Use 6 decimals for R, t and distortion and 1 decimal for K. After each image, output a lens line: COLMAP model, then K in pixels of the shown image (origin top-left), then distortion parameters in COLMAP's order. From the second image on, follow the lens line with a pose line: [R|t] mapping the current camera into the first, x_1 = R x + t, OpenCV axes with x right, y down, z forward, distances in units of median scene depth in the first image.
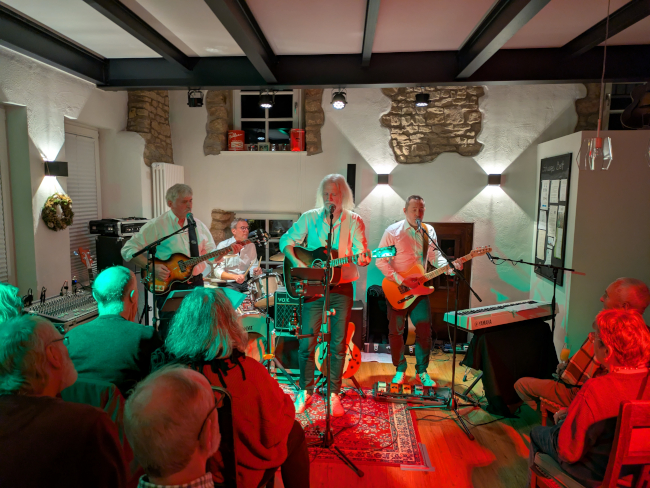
lens RADIAL K [[485.4, 0, 315.9], [0, 485.4, 248.8], [0, 0, 1]] dist [0.038185, -0.022964]
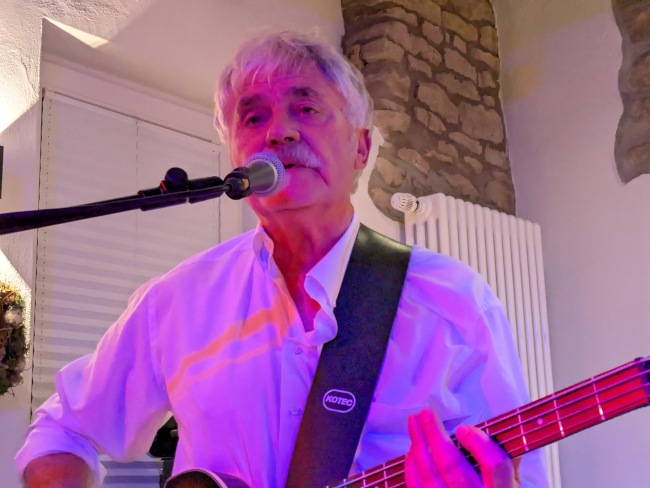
lens RADIAL K [[1096.9, 0, 321.1], [0, 1096.9, 240.4], [0, 0, 1]] dist [0.008067, 0.000000]
pose [[0.813155, -0.162336, -0.558951, -0.036442], [-0.033356, 0.945743, -0.323199, 0.039043], [0.581090, 0.281455, 0.763621, 0.505932]]
